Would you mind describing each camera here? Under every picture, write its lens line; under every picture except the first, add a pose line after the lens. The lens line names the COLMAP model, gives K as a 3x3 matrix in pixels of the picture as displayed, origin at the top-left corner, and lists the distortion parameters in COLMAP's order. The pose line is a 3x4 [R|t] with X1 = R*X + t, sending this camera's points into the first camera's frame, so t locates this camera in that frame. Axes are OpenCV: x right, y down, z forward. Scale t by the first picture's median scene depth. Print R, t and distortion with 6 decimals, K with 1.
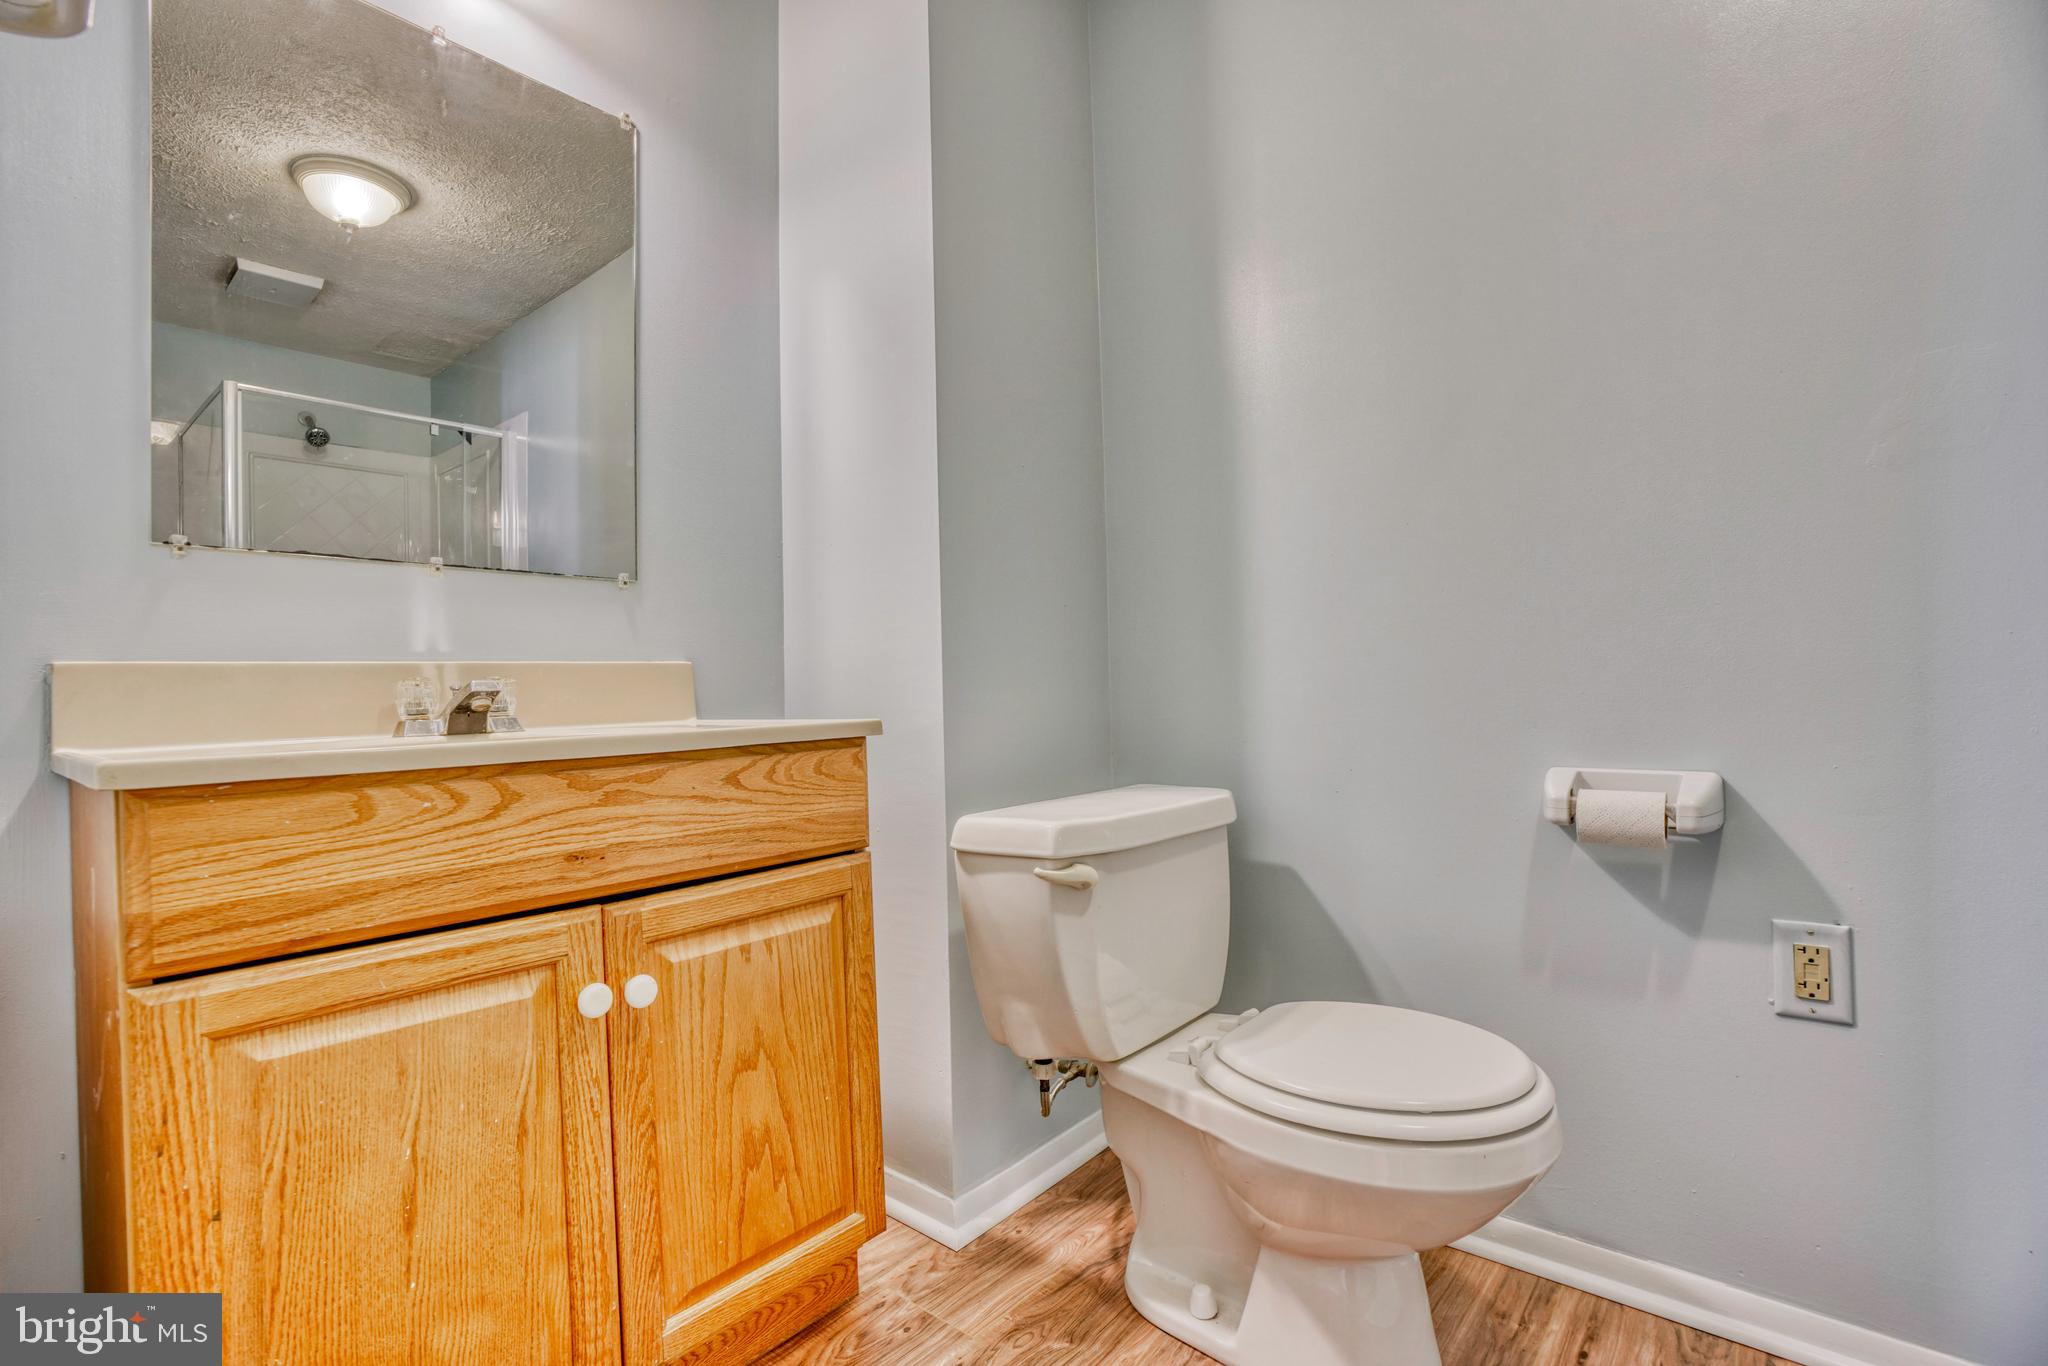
lens RADIAL K [[940.0, 0, 977.9], [0, 940.0, 682.0], [0, 0, 1]] dist [-0.066522, 0.023368]
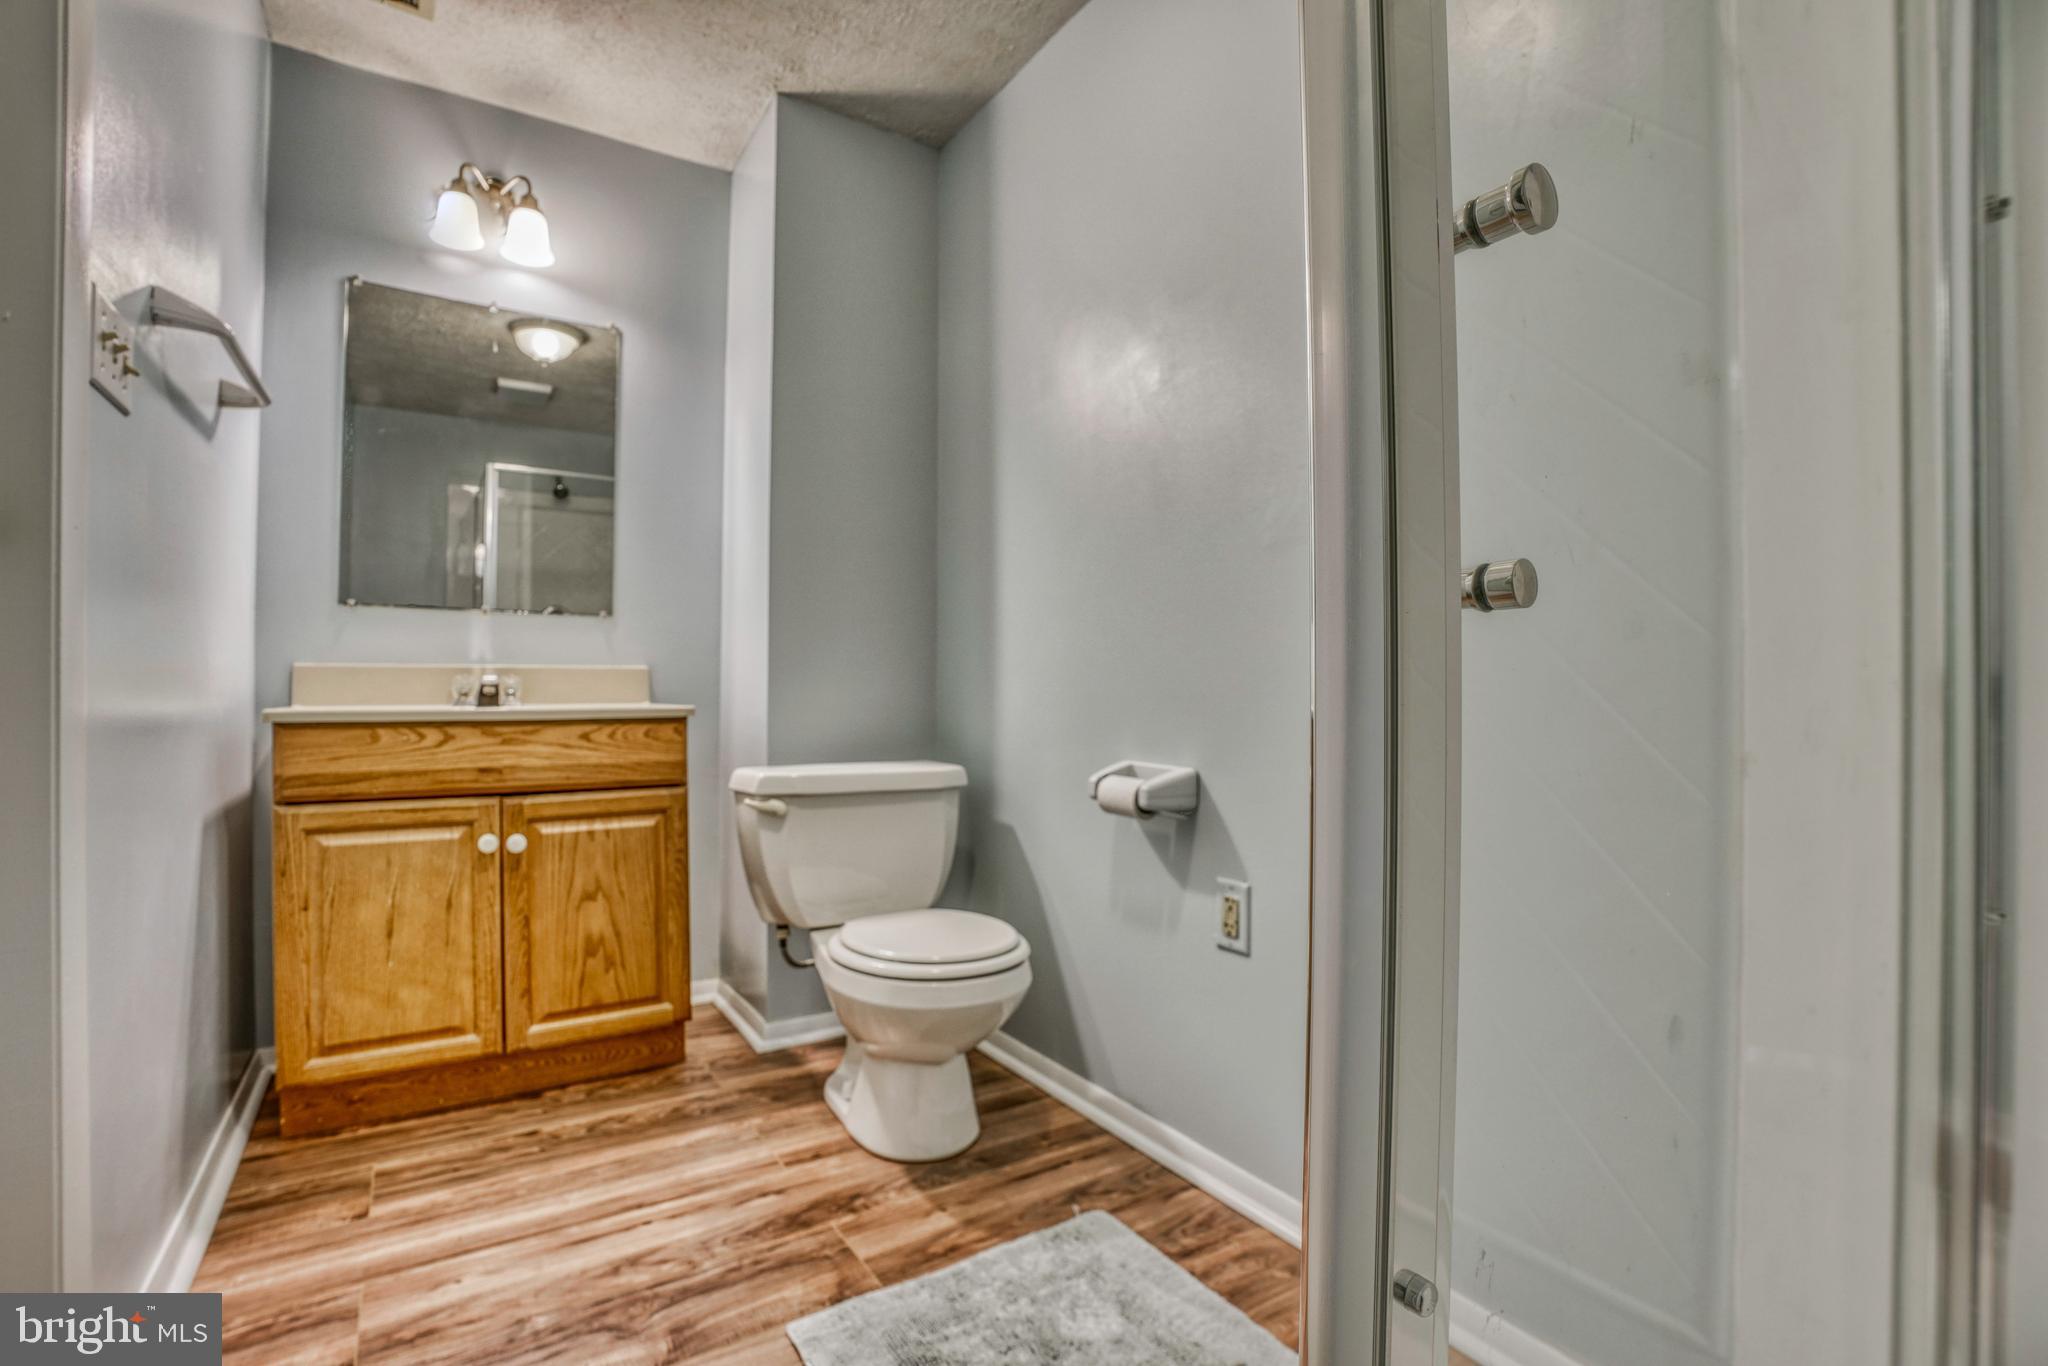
lens RADIAL K [[968.2, 0, 1024.0], [0, 968.2, 683.0], [0, 0, 1]] dist [-0.070706, 0.020923]
pose [[0.955523, 0.028514, -0.293535, 1.102723], [-0.026005, 0.999584, 0.012448, -0.044198], [0.293768, -0.004261, 0.955867, -0.512973]]
